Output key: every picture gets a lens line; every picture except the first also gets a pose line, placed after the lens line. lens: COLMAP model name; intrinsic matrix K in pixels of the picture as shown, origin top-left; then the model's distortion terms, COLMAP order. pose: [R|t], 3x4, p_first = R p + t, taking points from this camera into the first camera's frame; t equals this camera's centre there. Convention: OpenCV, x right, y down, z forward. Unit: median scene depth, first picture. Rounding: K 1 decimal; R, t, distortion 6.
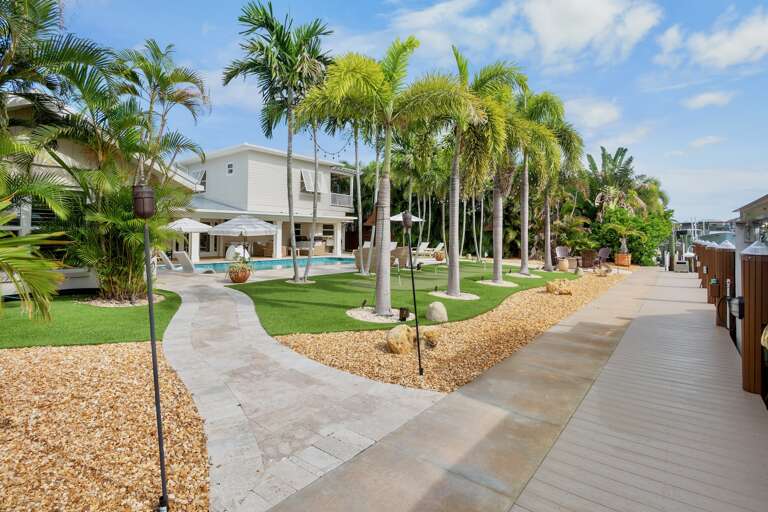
lens RADIAL K [[377.5, 0, 381.9], [0, 377.5, 223.2], [0, 0, 1]] dist [-0.024673, 0.000374]
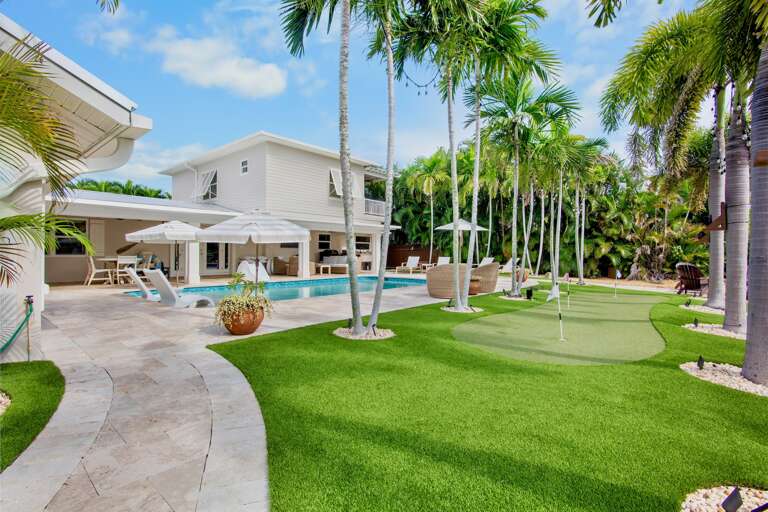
lens RADIAL K [[377.5, 0, 382.8], [0, 377.5, 252.5], [0, 0, 1]] dist [-0.024673, 0.000374]
pose [[0.998745, 0.000920, -0.050077, -0.070207], [0.000768, 0.999433, 0.033669, 0.014288], [0.050080, -0.033665, 0.998178, 0.214396]]
